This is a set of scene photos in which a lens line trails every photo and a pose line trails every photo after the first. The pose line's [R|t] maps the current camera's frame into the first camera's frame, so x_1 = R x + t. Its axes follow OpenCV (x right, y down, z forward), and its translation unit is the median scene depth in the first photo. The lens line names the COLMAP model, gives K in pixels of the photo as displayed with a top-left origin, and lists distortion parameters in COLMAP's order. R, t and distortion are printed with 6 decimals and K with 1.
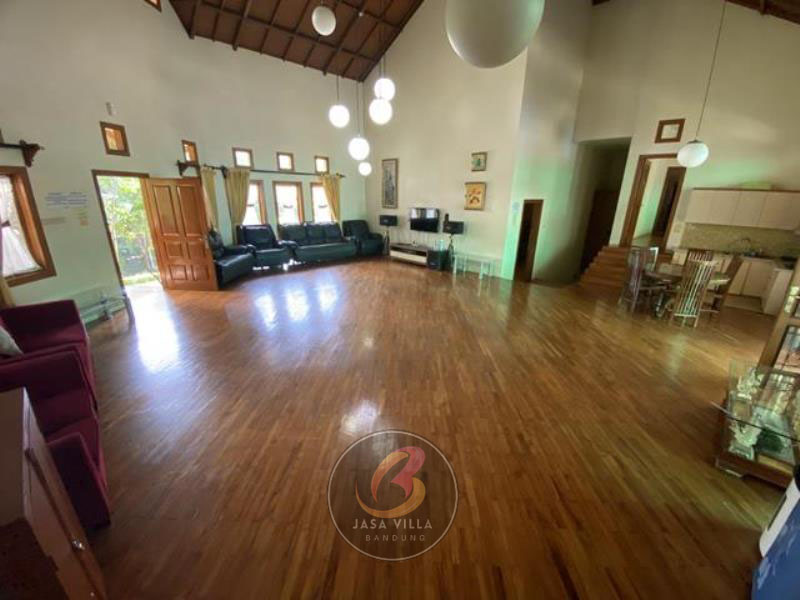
lens RADIAL K [[319.9, 0, 401.8], [0, 319.9, 303.5], [0, 0, 1]] dist [0.003214, 0.000067]
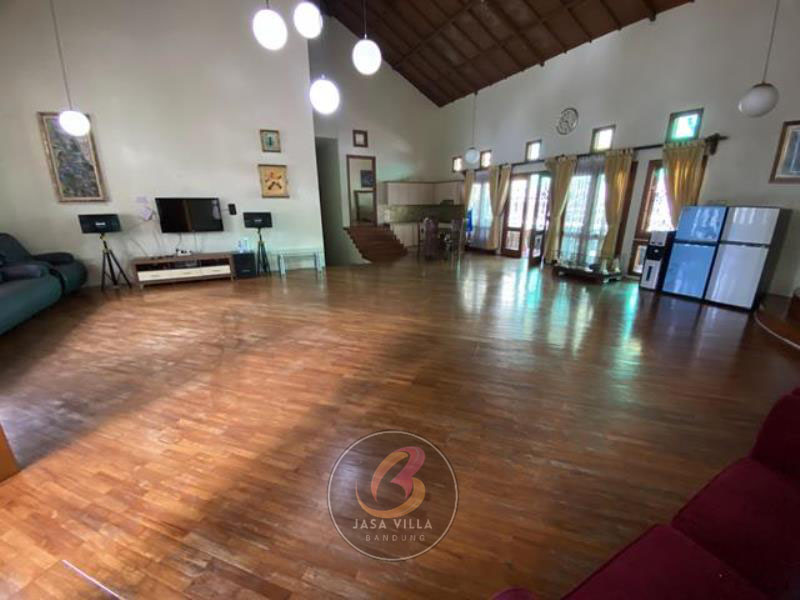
lens RADIAL K [[331.4, 0, 402.5], [0, 331.4, 305.8], [0, 0, 1]] dist [-0.001985, -0.000754]
pose [[0.310527, -0.299917, 0.902010, -0.529001], [0.313827, 0.928061, 0.200541, -0.090639], [-0.897266, 0.220801, 0.382310, 0.401933]]
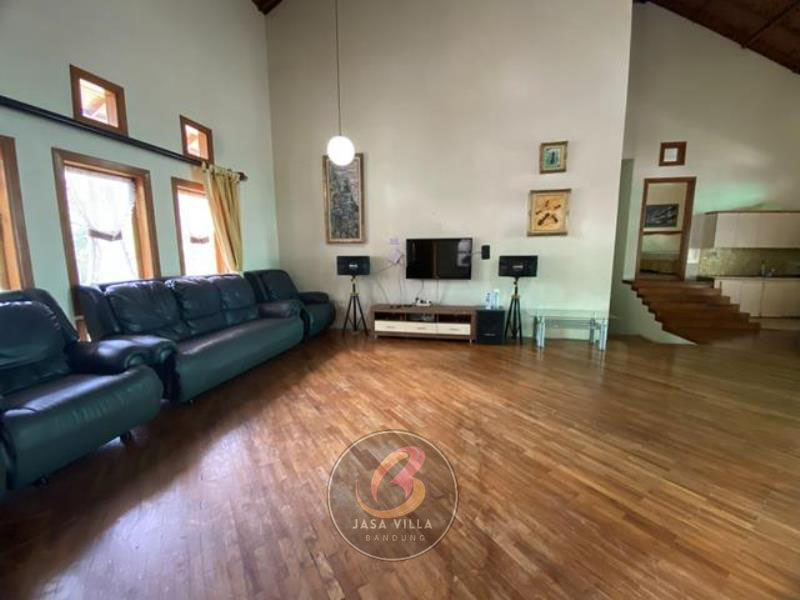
lens RADIAL K [[319.9, 0, 401.8], [0, 319.9, 303.5], [0, 0, 1]] dist [0.003214, 0.000067]
pose [[0.830210, -0.106138, 0.547253, -0.323335], [0.198226, 0.973752, -0.111863, -0.148649], [-0.521016, 0.201350, 0.829458, 0.640293]]
